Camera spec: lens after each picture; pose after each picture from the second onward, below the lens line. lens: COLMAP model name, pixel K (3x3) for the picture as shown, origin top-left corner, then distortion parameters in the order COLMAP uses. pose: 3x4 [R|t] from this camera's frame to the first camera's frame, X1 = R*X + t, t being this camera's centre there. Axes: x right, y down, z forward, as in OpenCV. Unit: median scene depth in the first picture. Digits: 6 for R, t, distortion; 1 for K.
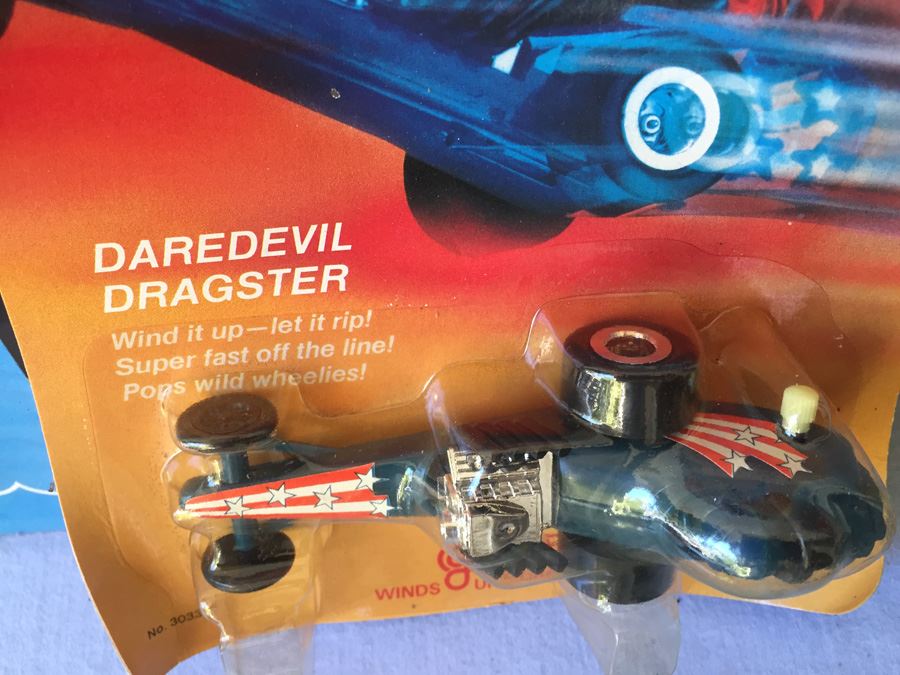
lens RADIAL K [[791.5, 0, 450.0], [0, 791.5, 337.5], [0, 0, 1]] dist [0.075293, -0.149576]
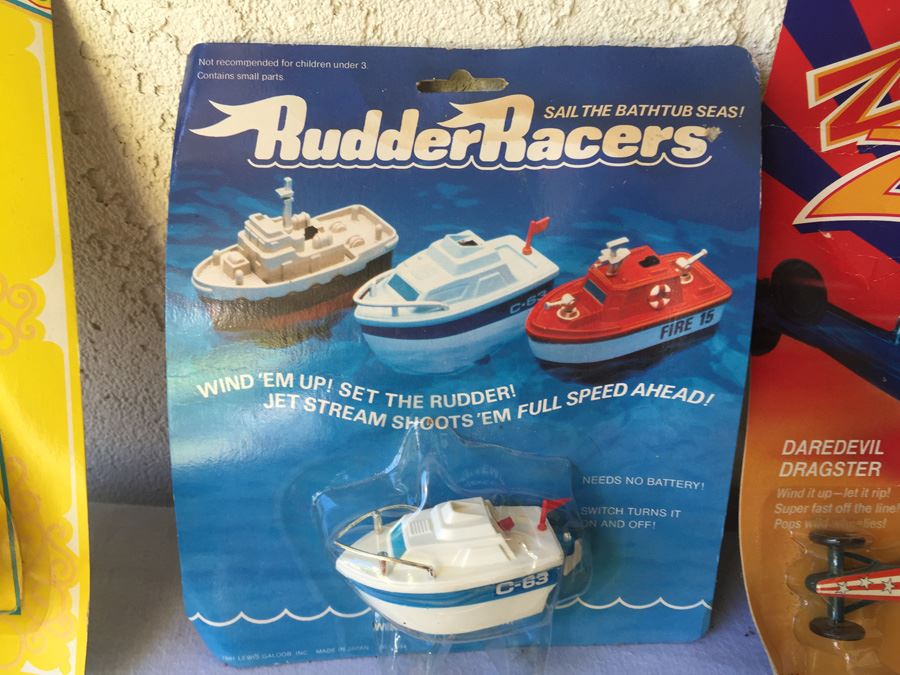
lens RADIAL K [[777.2, 0, 444.9], [0, 777.2, 334.3], [0, 0, 1]] dist [0.085005, -0.147052]
pose [[0.999047, 0.022572, -0.037359, -1.161718], [-0.037324, 0.885533, -0.463075, 0.583031], [0.022630, 0.464028, 0.885531, -0.934258]]
